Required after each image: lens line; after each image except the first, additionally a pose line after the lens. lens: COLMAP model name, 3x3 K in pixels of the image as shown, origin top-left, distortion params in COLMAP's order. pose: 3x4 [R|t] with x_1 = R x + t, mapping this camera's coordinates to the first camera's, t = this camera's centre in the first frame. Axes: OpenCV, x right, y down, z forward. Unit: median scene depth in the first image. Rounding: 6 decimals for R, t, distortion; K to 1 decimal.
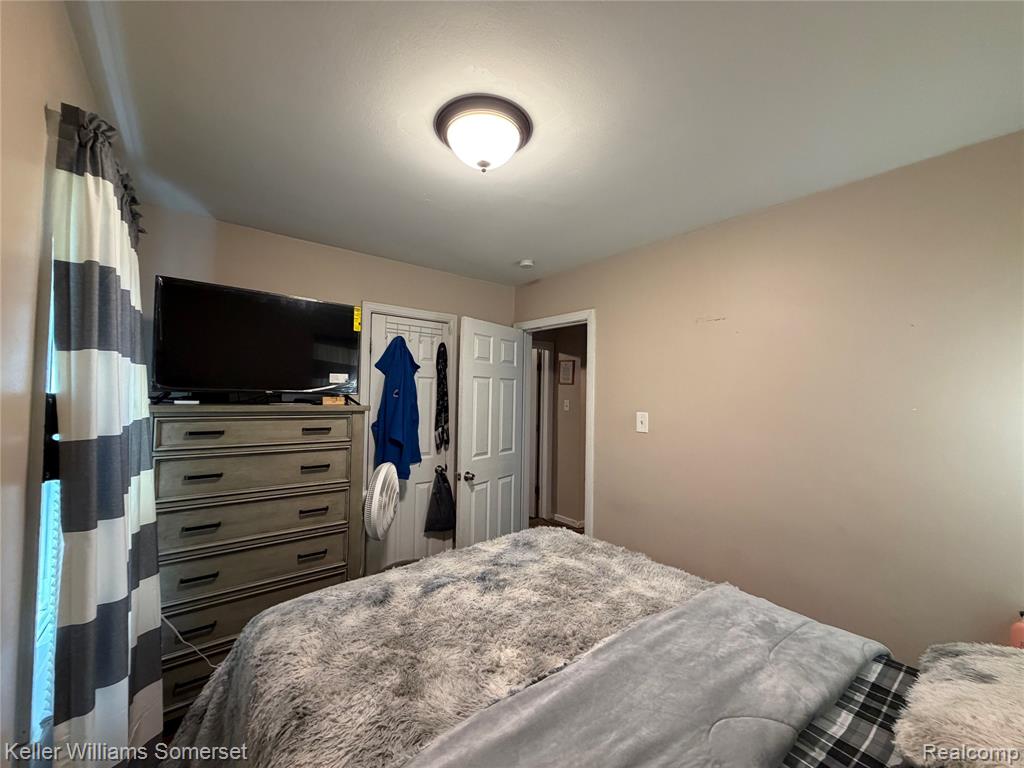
lens RADIAL K [[407.6, 0, 511.2], [0, 407.6, 387.4], [0, 0, 1]] dist [0.003467, -0.000838]
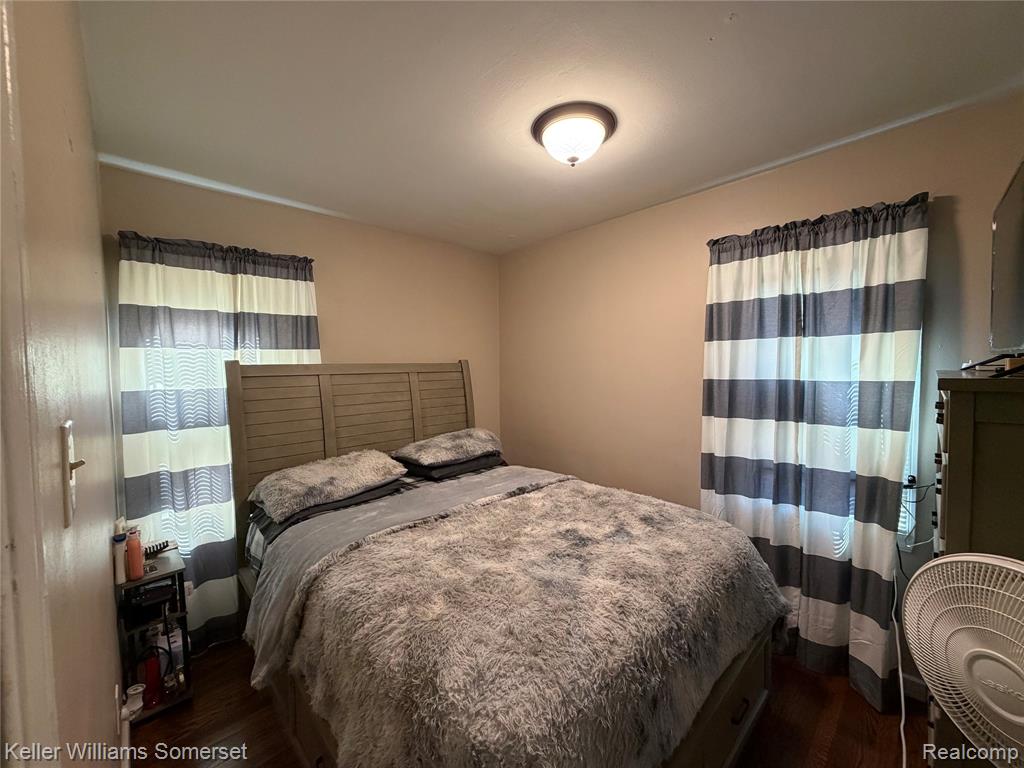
lens RADIAL K [[407.6, 0, 513.6], [0, 407.6, 383.5], [0, 0, 1]] dist [0.003467, -0.000838]
pose [[-0.995236, 0.004731, -0.097381, 0.204213], [0.000528, 0.999069, 0.043141, 0.039097], [0.097494, 0.042884, -0.994312, 2.062875]]
